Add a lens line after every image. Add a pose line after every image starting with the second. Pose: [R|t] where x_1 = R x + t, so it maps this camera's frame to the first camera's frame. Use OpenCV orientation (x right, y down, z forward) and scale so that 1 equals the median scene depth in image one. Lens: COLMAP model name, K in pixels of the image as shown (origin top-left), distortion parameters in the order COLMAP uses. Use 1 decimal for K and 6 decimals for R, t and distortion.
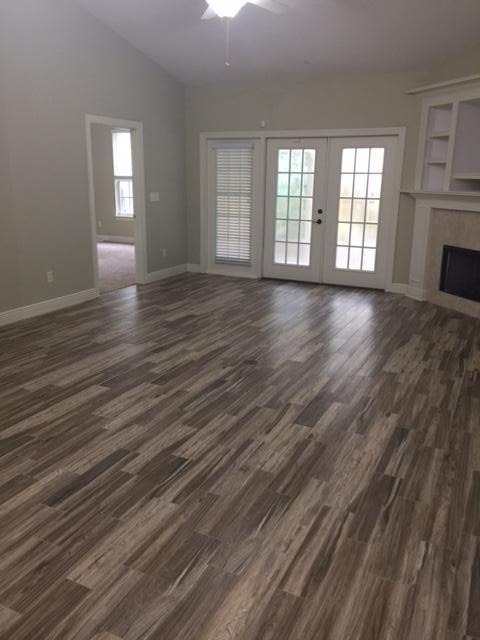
lens RADIAL K [[546.6, 0, 238.6], [0, 546.6, 306.9], [0, 0, 1]] dist [0.089681, -0.120576]
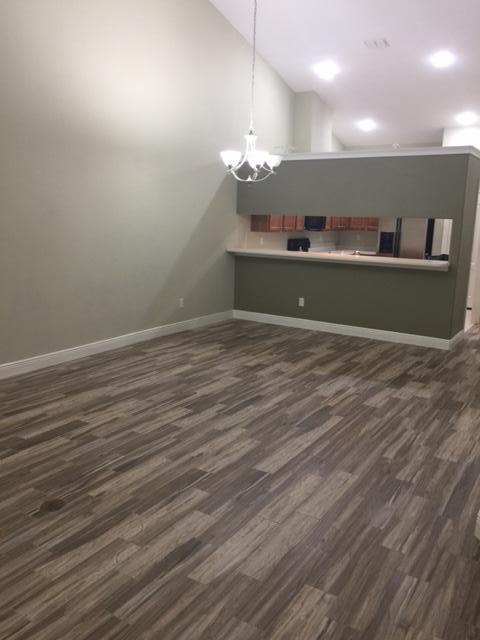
lens RADIAL K [[546.6, 0, 238.6], [0, 546.6, 306.9], [0, 0, 1]] dist [0.089681, -0.120576]
pose [[-0.993272, -0.056866, 0.100886, -0.246621], [-0.012520, 0.918765, 0.394607, -0.371501], [-0.115130, 0.390689, -0.913295, 1.471434]]
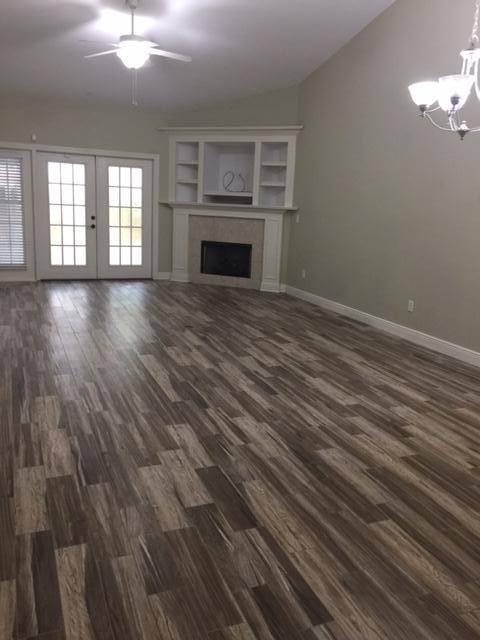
lens RADIAL K [[546.6, 0, 238.6], [0, 546.6, 306.9], [0, 0, 1]] dist [0.089681, -0.120576]
pose [[0.664712, -0.129788, 0.735739, -0.890367], [0.141250, 0.988866, 0.046826, 0.005905], [-0.733625, 0.072797, 0.675644, -0.018031]]
